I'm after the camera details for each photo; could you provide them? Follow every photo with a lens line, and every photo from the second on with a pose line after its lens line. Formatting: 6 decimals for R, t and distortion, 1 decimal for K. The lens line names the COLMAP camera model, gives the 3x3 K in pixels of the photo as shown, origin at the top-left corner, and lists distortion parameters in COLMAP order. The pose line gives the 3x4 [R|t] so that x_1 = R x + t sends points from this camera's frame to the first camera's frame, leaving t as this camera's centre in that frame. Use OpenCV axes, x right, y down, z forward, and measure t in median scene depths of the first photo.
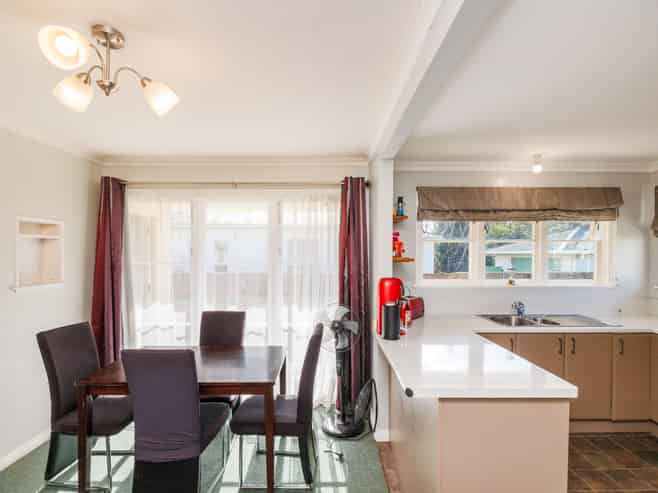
lens RADIAL K [[317.4, 0, 330.0], [0, 317.4, 256.9], [0, 0, 1]] dist [-0.003680, -0.001382]
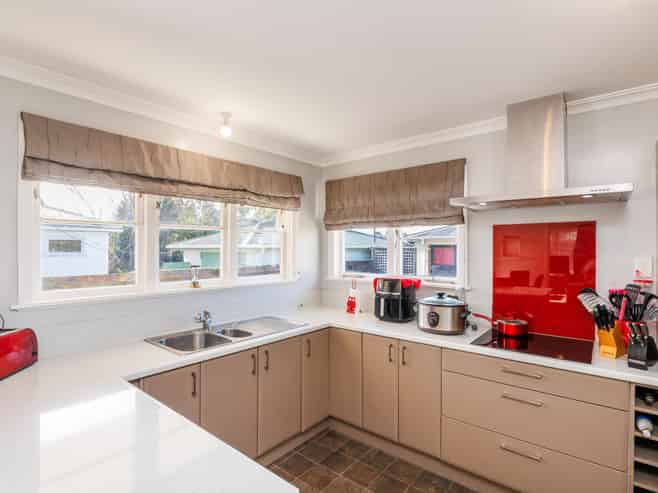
lens RADIAL K [[337.2, 0, 329.0], [0, 337.2, 246.5], [0, 0, 1]] dist [-0.022953, -0.000116]
pose [[0.636878, 0.006244, 0.770939, 0.181083], [0.007261, 0.999874, -0.014096, 0.006840], [-0.770930, 0.014575, 0.636753, 0.283498]]
